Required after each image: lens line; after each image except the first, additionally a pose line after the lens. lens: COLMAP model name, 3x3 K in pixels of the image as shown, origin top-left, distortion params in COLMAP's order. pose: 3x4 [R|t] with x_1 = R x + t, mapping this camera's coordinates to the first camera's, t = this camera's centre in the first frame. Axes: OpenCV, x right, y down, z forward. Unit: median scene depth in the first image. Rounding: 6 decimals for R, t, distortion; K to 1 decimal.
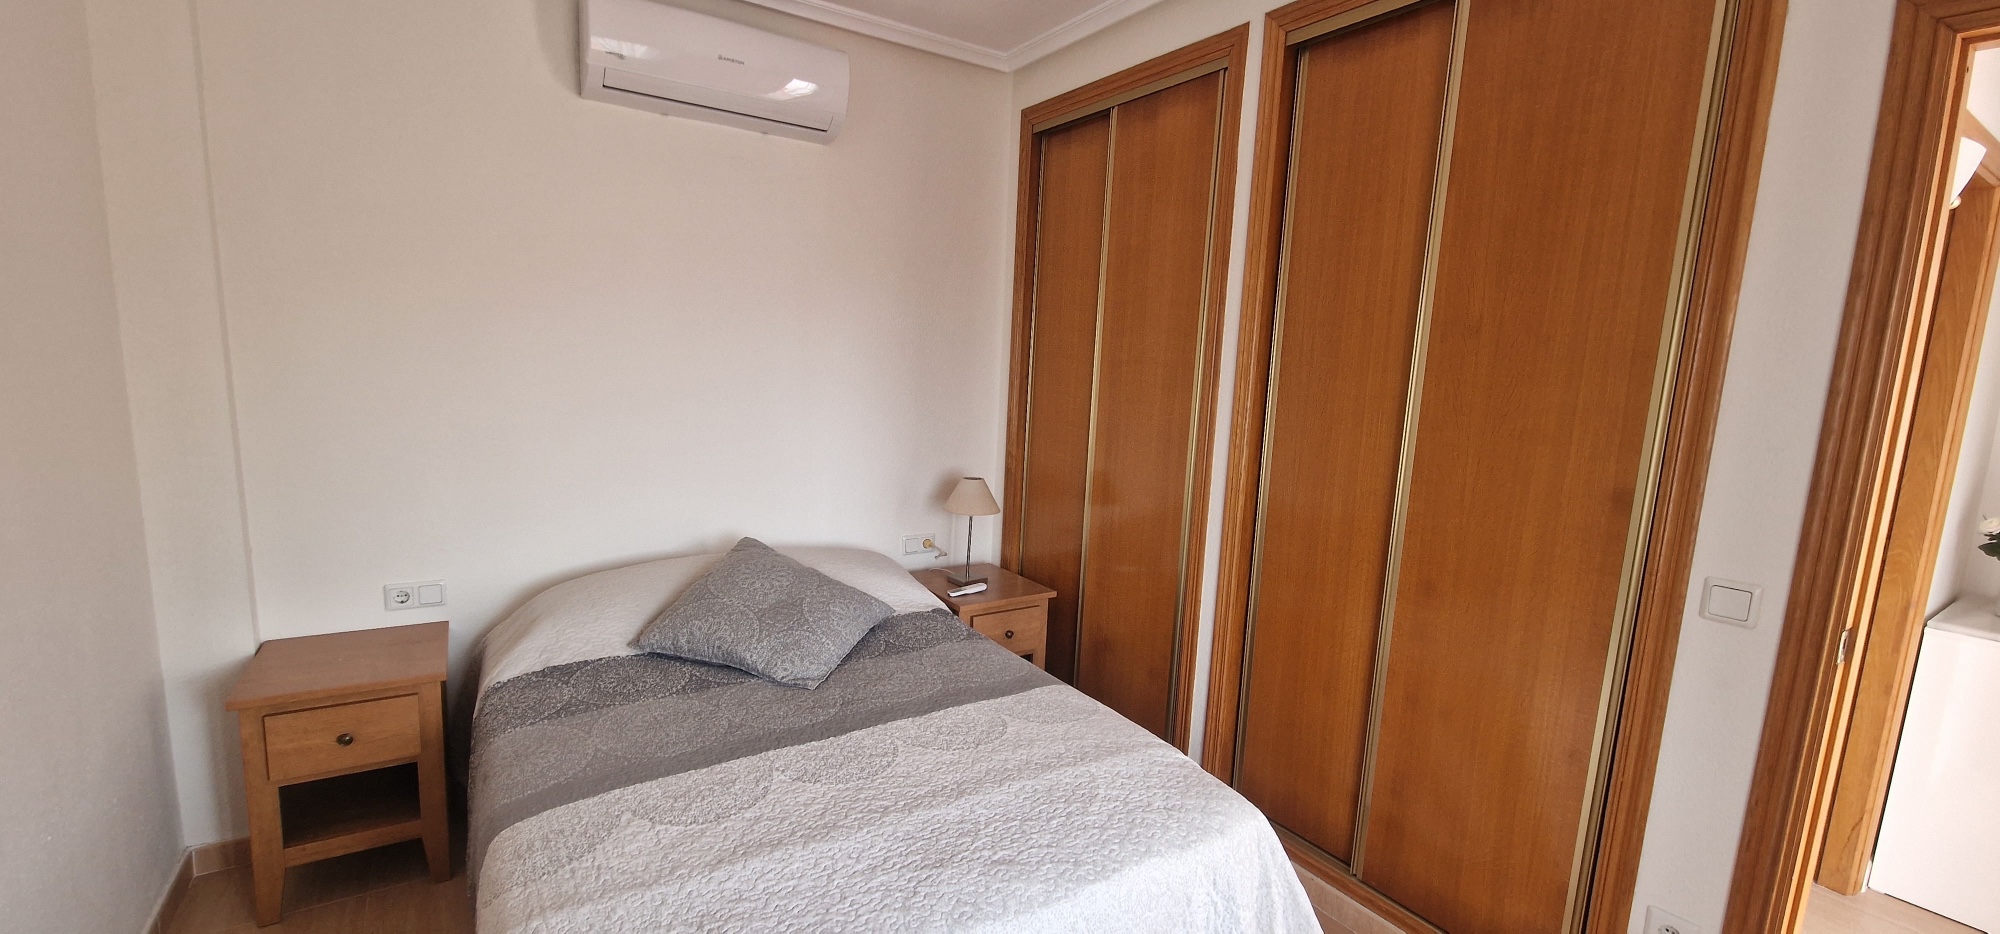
lens RADIAL K [[814.8, 0, 995.3], [0, 814.8, 466.2], [0, 0, 1]] dist [0.007505, -0.001832]
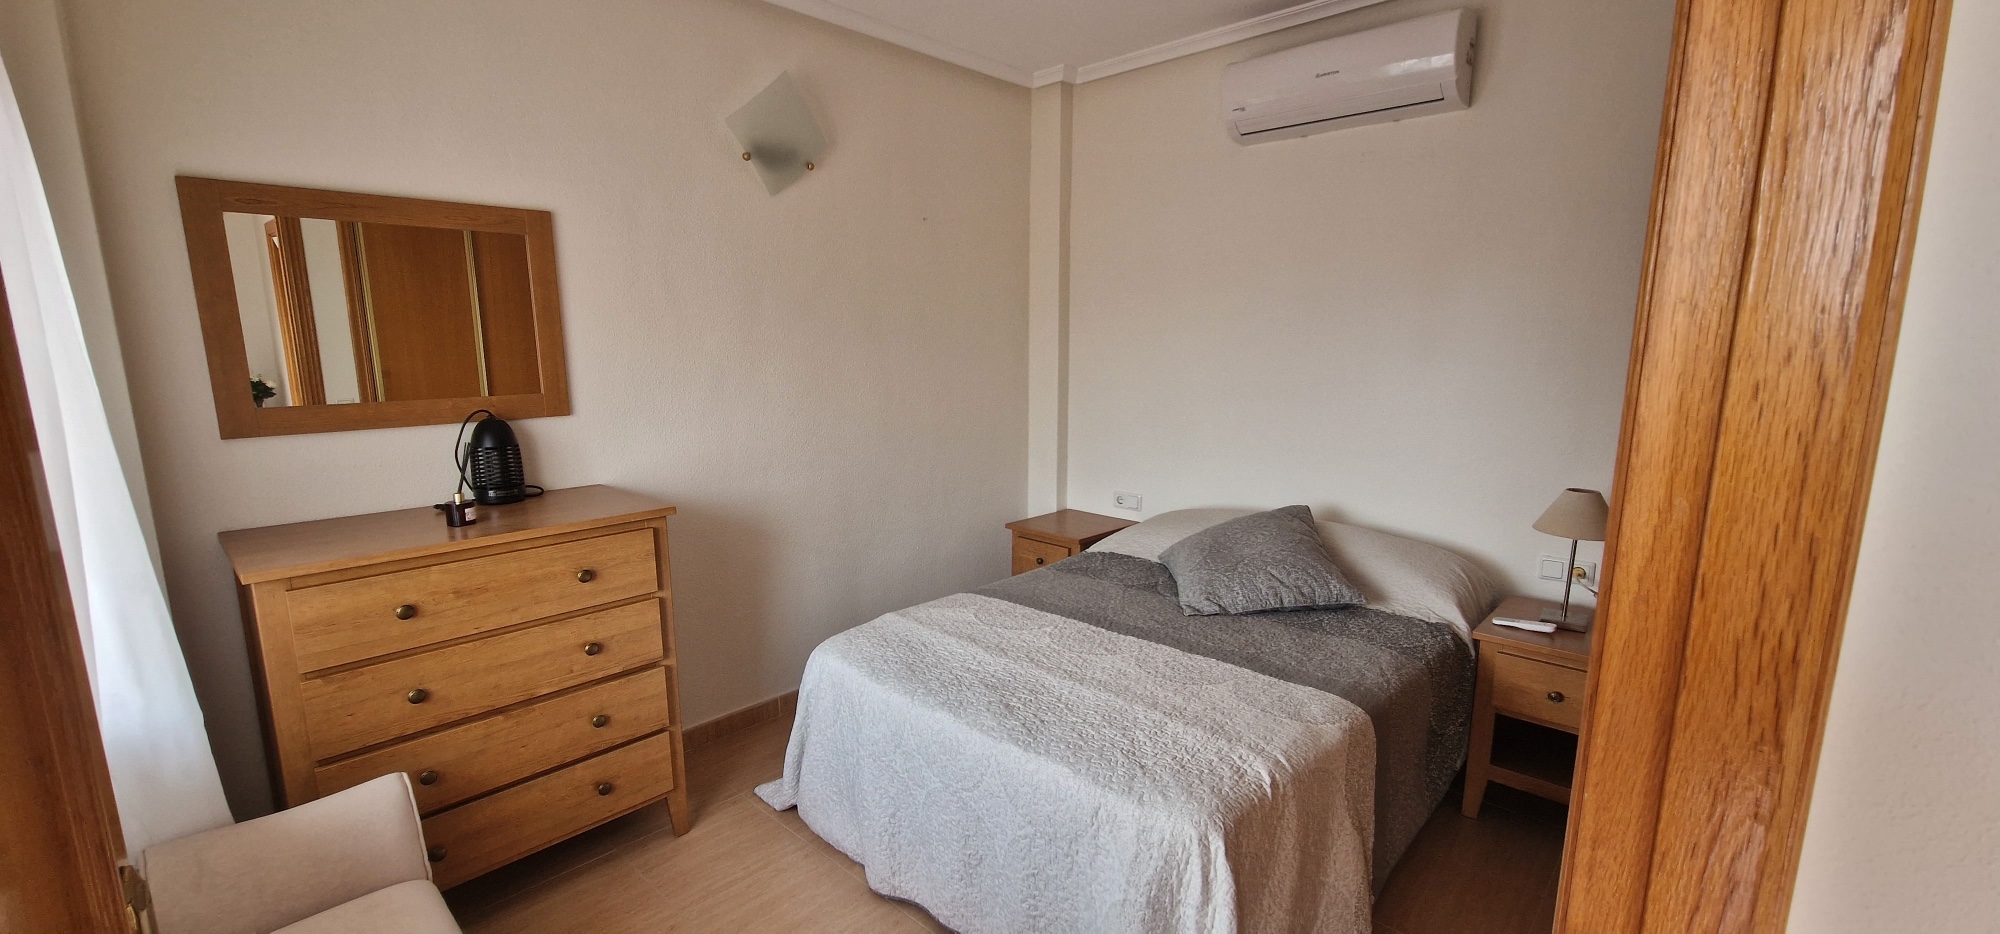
lens RADIAL K [[814.8, 0, 997.9], [0, 814.8, 476.4], [0, 0, 1]] dist [0.007505, -0.001832]
pose [[0.255710, 0.125332, -0.958595, 0.909586], [-0.121604, 0.987855, 0.096719, -0.013066], [0.959075, 0.091837, 0.267845, 0.428847]]
